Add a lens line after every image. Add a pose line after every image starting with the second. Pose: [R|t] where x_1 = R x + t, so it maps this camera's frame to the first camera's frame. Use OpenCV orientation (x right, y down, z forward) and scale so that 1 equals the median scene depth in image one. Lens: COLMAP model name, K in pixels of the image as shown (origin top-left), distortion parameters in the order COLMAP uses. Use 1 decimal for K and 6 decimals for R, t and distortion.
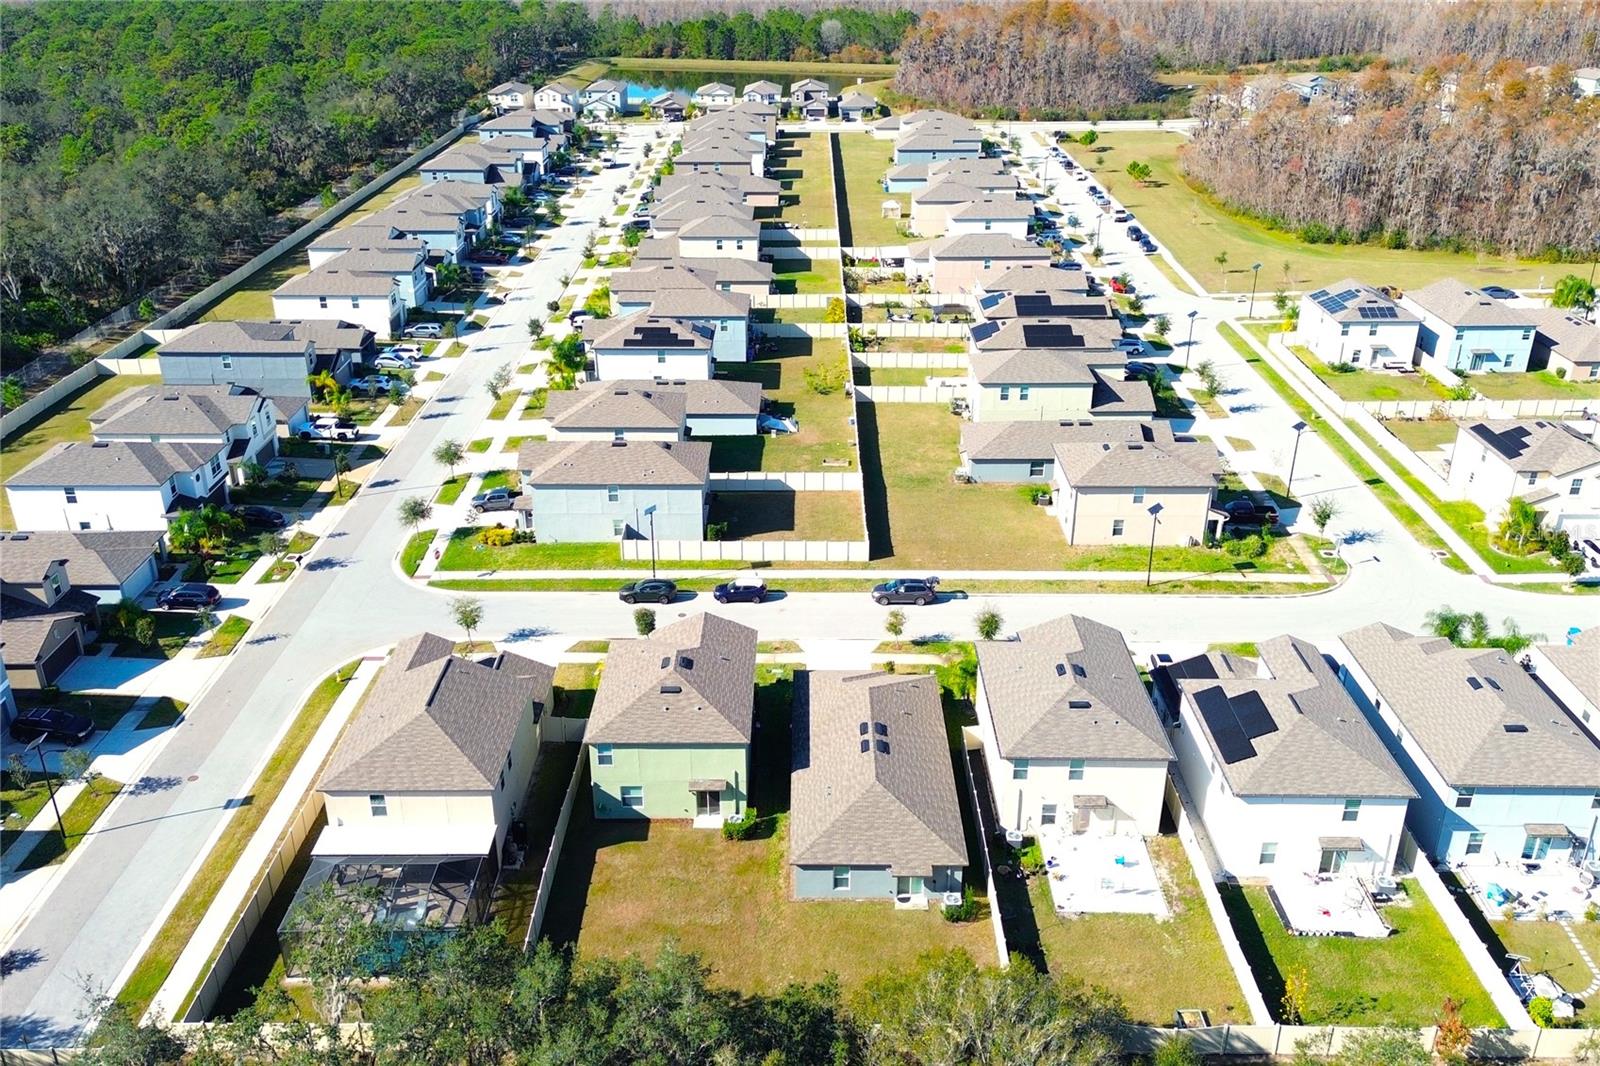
lens RADIAL K [[1322.0, 0, 801.5], [0, 1322.0, 531.5], [0, 0, 1]] dist [0.069426, -0.058661]
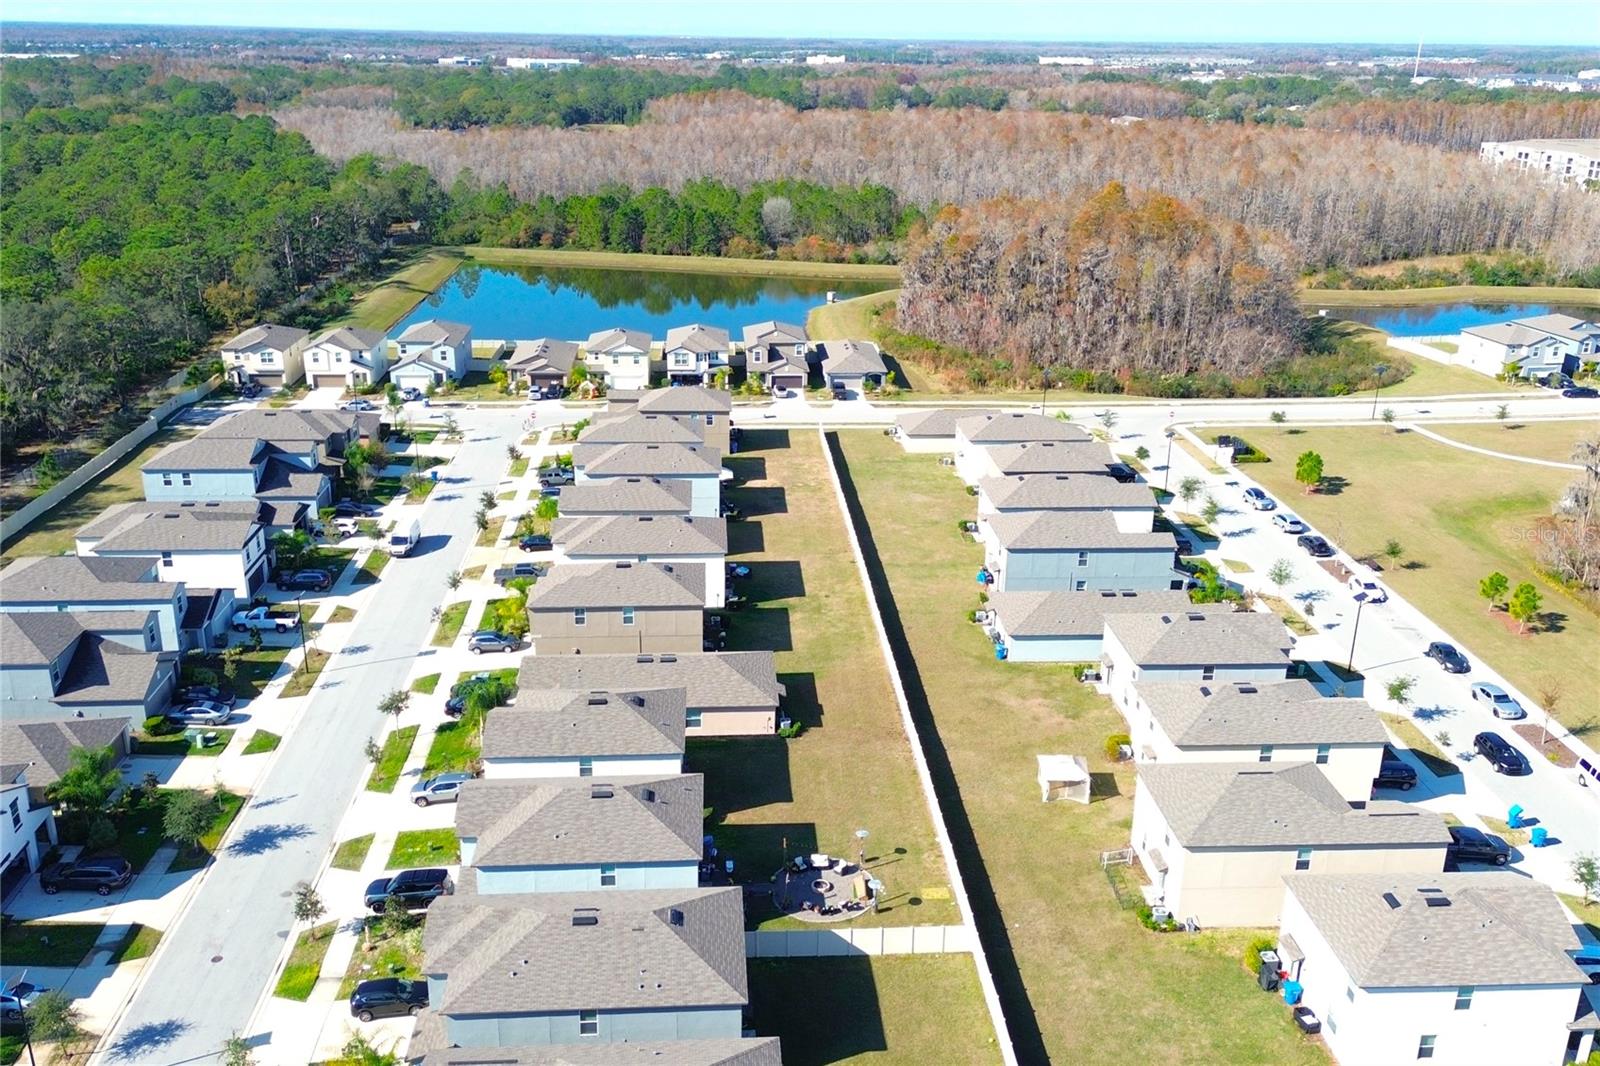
lens RADIAL K [[1322.0, 0, 797.0], [0, 1322.0, 540.5], [0, 0, 1]] dist [0.069426, -0.058661]
pose [[0.997233, -0.008210, 0.073881, -0.028311], [0.013966, 0.996877, -0.077729, -0.187992], [-0.073012, 0.078546, 0.994233, 0.394298]]
